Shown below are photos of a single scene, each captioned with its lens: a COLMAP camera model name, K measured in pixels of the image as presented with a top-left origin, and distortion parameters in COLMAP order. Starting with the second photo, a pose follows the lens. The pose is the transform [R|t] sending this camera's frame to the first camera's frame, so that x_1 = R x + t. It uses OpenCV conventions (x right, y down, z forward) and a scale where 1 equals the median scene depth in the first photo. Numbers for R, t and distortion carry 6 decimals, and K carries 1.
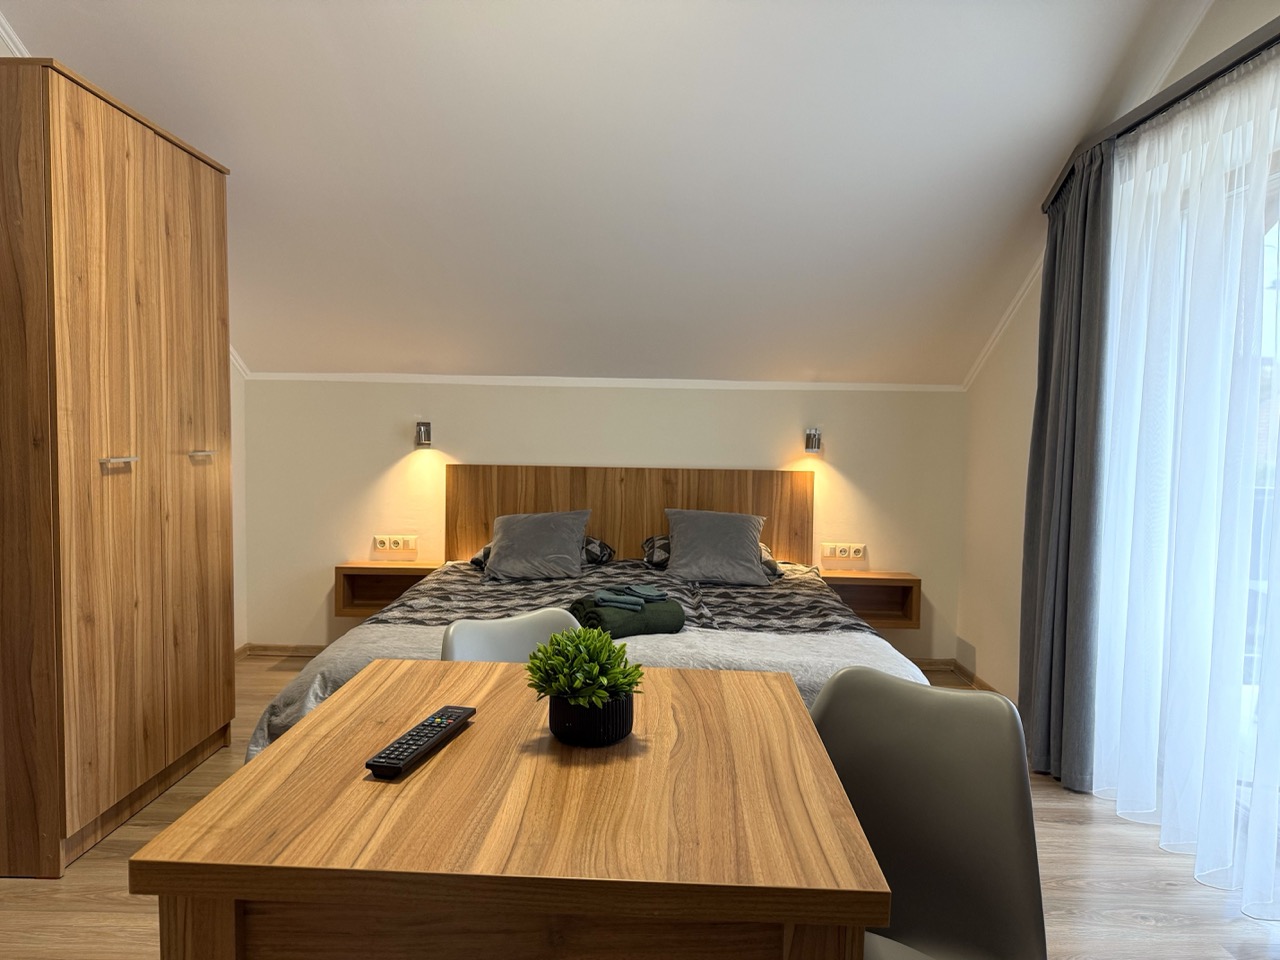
lens RADIAL K [[884.4, 0, 640.6], [0, 884.4, 482.5], [0, 0, 1]] dist [0.083280, -0.097913]
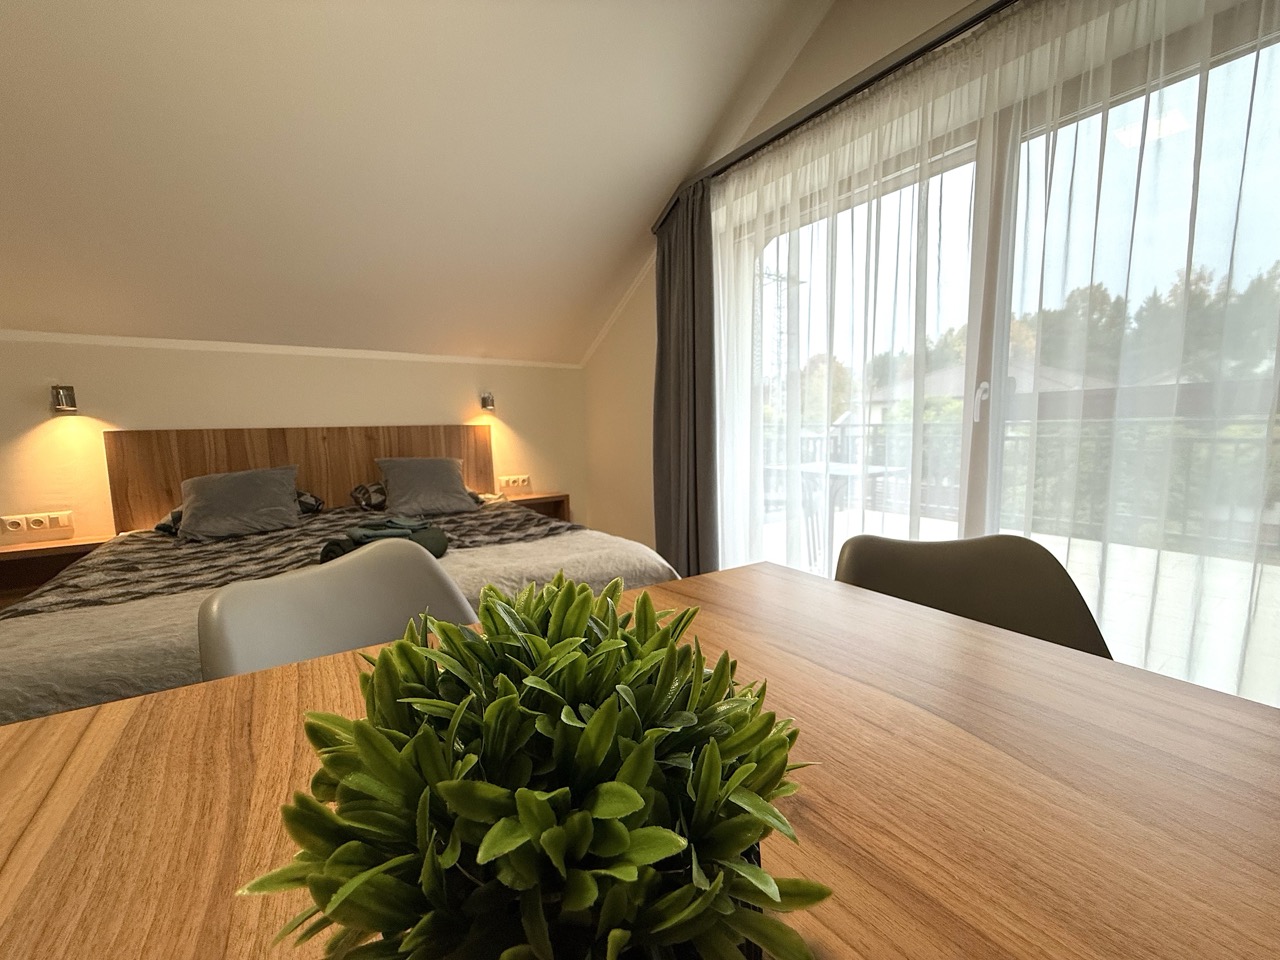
lens RADIAL K [[511.1, 0, 640.0], [0, 511.1, 480.0], [0, 0, 1]] dist [-0.000771, -0.000068]
pose [[0.819249, -0.097409, 0.565104, -0.078067], [0.071145, 0.995119, 0.068390, 0.041316], [-0.569008, -0.015824, 0.822180, 0.282574]]
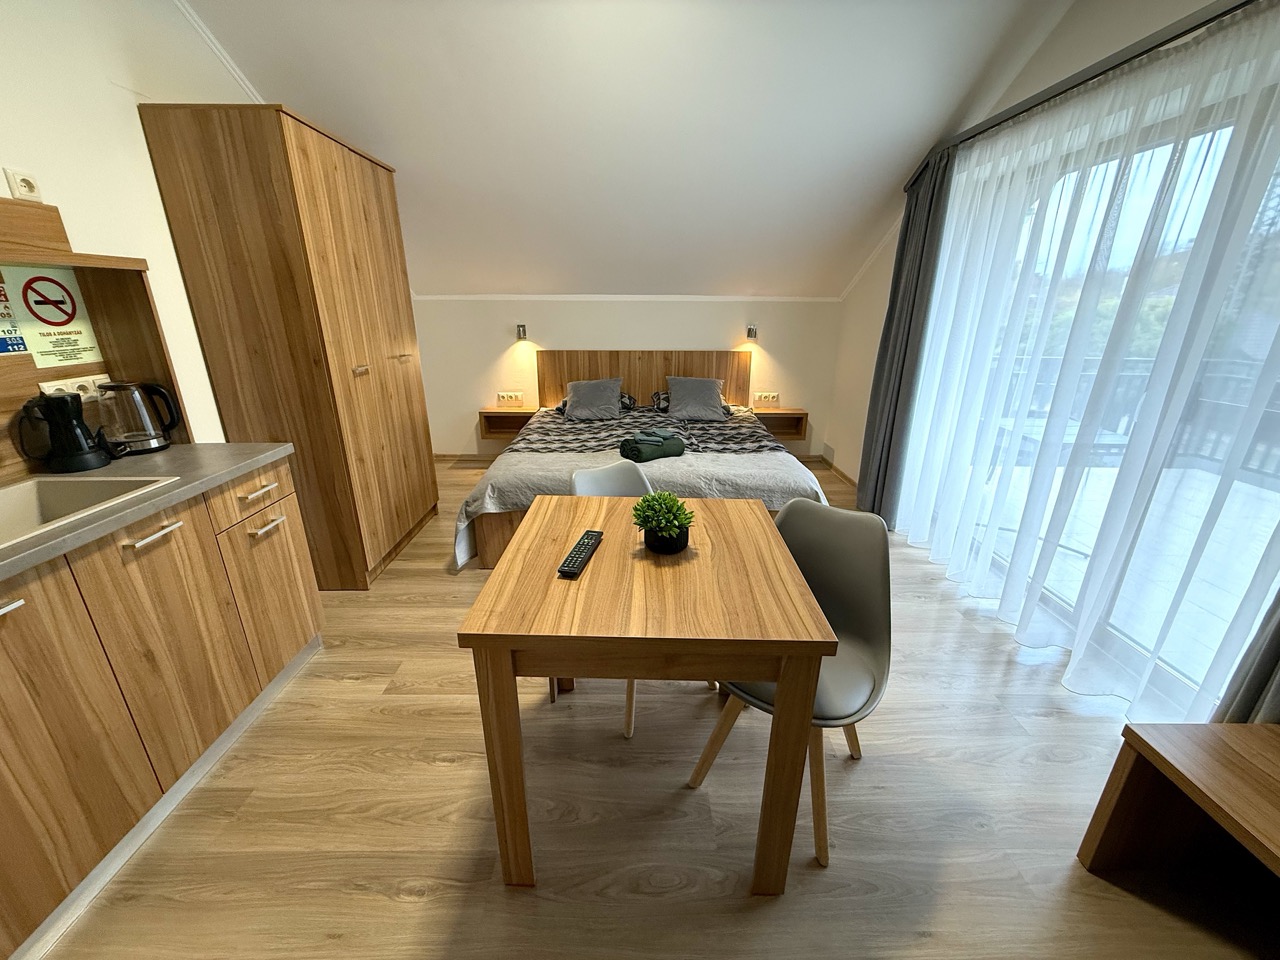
lens RADIAL K [[503.3, 0, 645.3], [0, 503.3, 478.3], [0, 0, 1]] dist [0.000228, -0.000002]
pose [[0.999678, -0.018384, 0.017492, -0.038267], [0.013046, 0.963580, 0.267102, -0.046908], [-0.021765, -0.266788, 0.963509, 0.001913]]
